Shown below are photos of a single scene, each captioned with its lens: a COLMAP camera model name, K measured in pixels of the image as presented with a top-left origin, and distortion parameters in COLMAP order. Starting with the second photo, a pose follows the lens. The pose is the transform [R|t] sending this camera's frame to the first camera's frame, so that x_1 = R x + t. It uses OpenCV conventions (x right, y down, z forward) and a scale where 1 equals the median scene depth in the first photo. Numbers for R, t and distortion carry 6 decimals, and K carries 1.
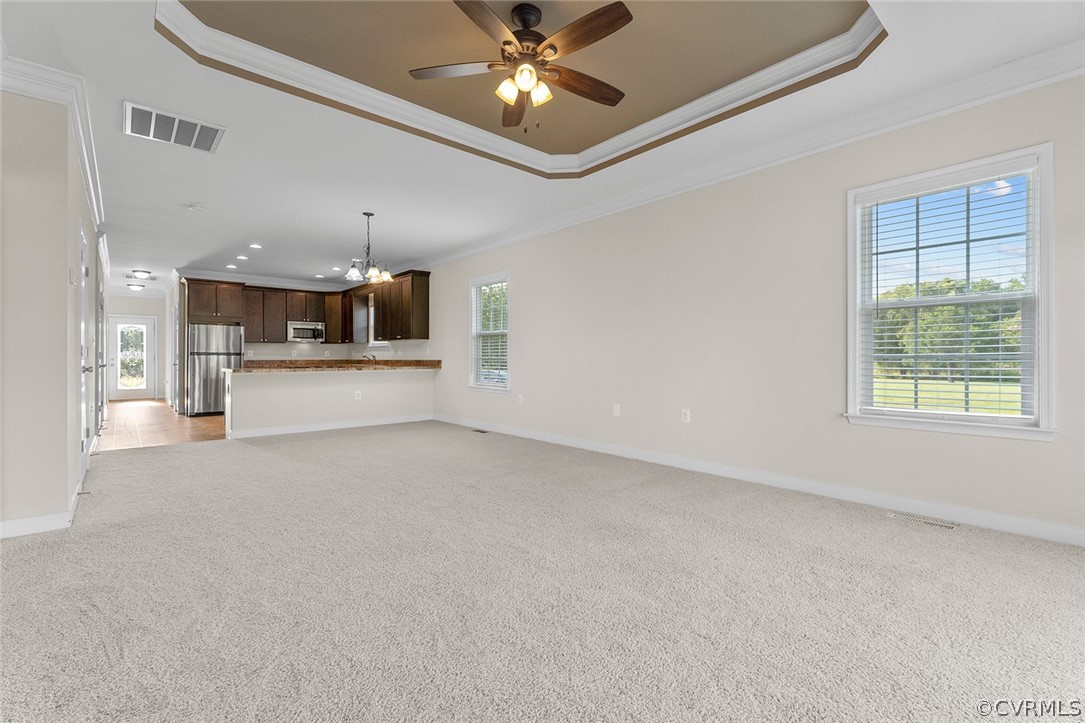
lens RADIAL K [[485.9, 0, 531.2], [0, 485.9, 358.1], [0, 0, 1]] dist [0.016259, -0.000175]
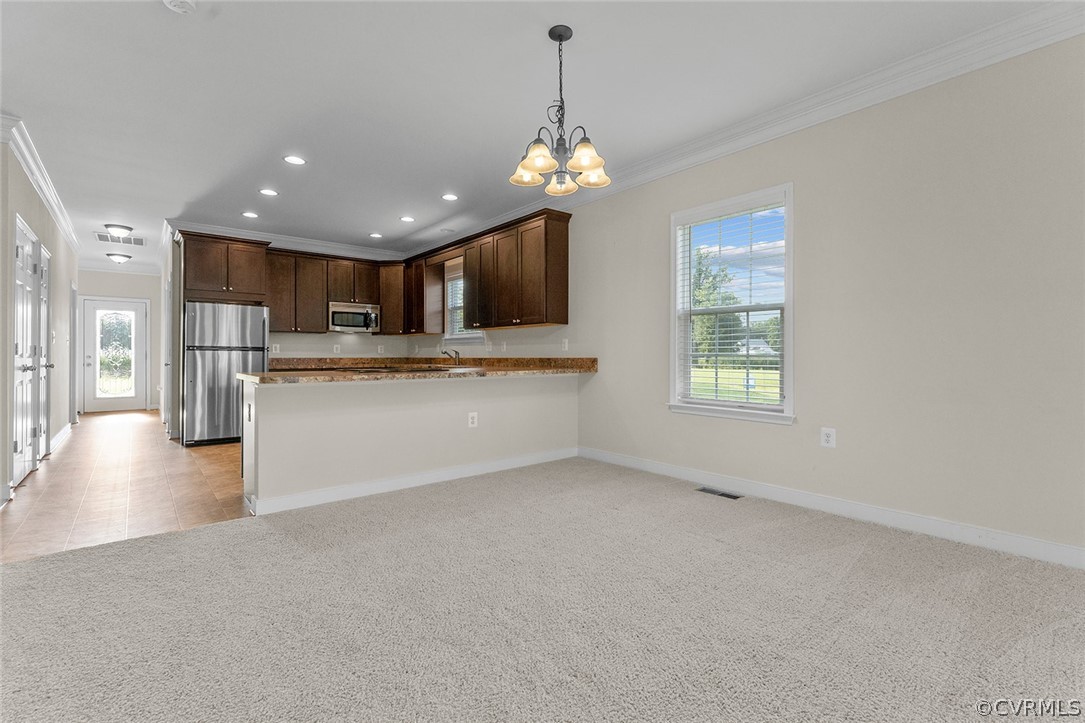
lens RADIAL K [[485.9, 0, 526.1], [0, 485.9, 357.5], [0, 0, 1]] dist [0.016259, -0.000175]
pose [[0.999768, 0.000702, -0.021534, -0.224311], [-0.000668, 0.999998, 0.001605, 0.002093], [0.021535, -0.001591, 0.999767, 0.345091]]
